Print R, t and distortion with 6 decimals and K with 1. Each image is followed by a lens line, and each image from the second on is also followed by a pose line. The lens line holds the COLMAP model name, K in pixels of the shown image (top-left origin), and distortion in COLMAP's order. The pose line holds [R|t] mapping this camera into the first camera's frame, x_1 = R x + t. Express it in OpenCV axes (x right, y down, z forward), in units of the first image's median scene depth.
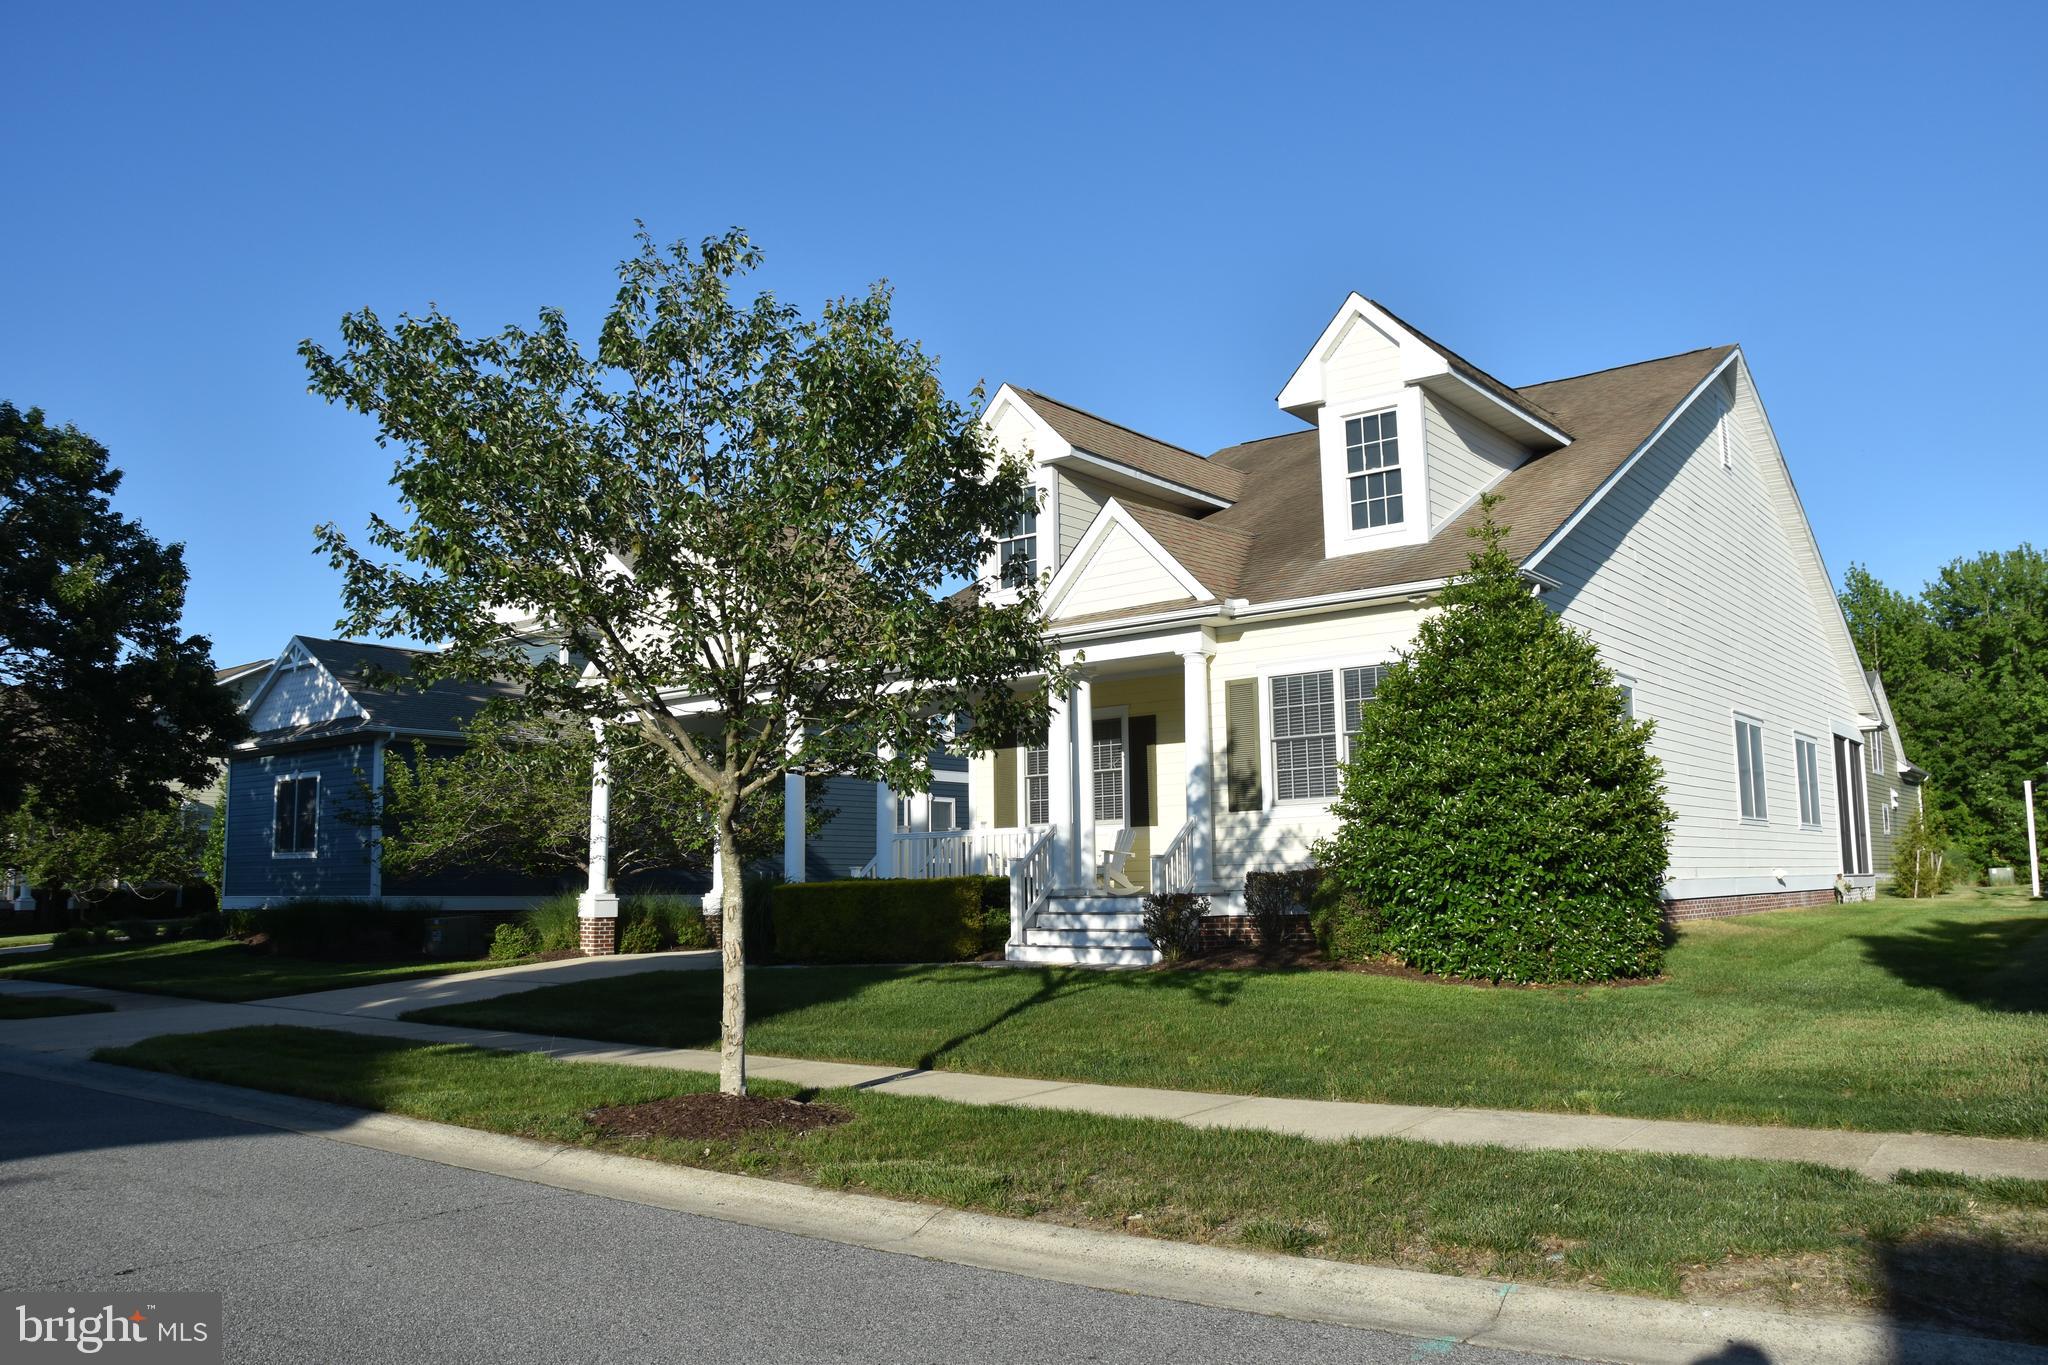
lens RADIAL K [[1567.8, 0, 1024.0], [0, 1567.8, 682.5], [0, 0, 1]] dist [-0.155159, 0.109775]
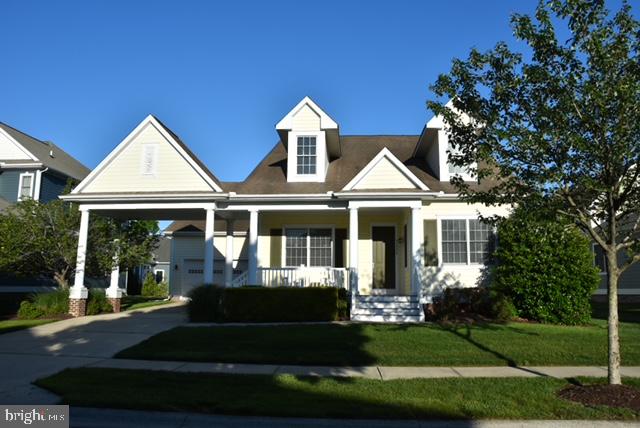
lens RADIAL K [[489.9, 0, 320.0], [0, 489.9, 214.0], [0, 0, 1]] dist [-0.155159, 0.109775]
pose [[0.833001, 0.112923, 0.541625, -0.497117], [-0.096057, 0.993601, -0.059422, 0.059024], [-0.544869, -0.002528, 0.838517, 0.372714]]
